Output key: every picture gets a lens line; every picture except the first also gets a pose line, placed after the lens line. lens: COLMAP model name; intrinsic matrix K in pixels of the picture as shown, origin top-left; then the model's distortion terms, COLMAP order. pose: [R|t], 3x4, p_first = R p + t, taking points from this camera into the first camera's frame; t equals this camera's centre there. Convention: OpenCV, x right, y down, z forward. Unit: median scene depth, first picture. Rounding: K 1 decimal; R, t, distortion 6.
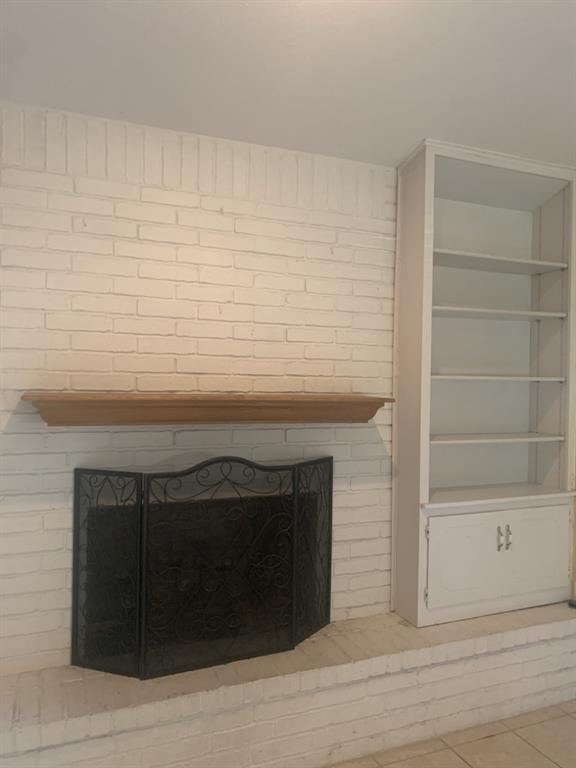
lens RADIAL K [[589.4, 0, 292.4], [0, 589.4, 378.4], [0, 0, 1]] dist [0.058676, -0.088407]
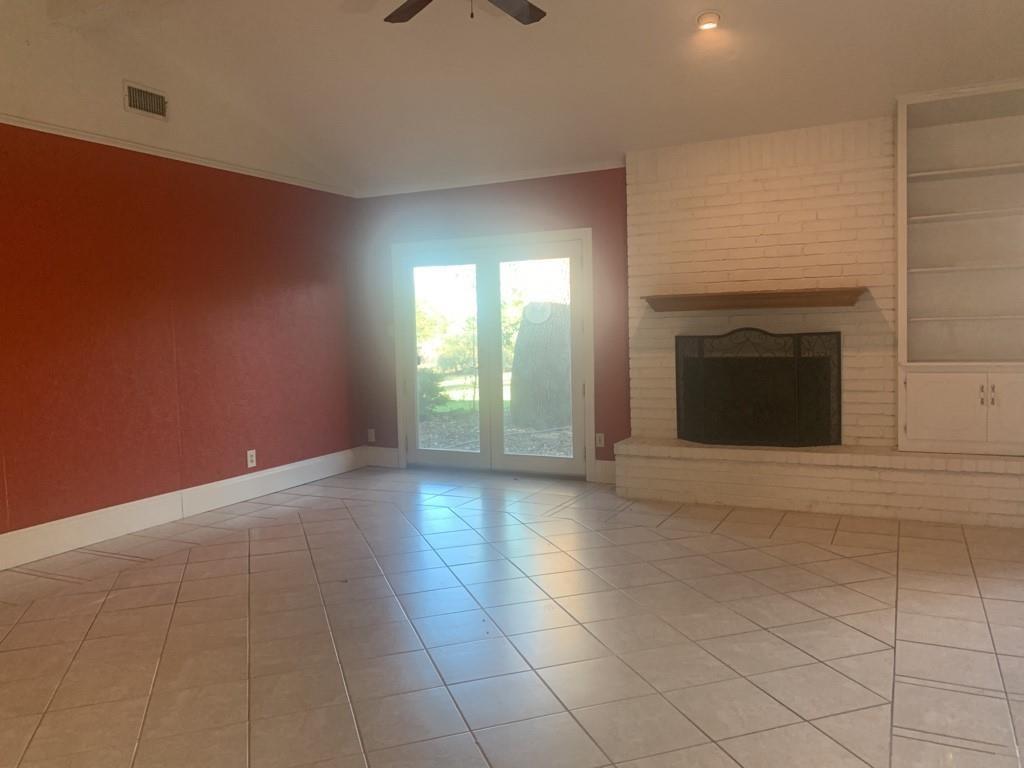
lens RADIAL K [[785.8, 0, 511.5], [0, 785.8, 374.4], [0, 0, 1]] dist [0.058676, -0.088407]
pose [[0.654684, 0.011802, -0.755811, 1.063398], [0.038184, 0.998085, 0.048660, 0.117630], [0.754938, -0.060717, 0.652980, -0.933874]]
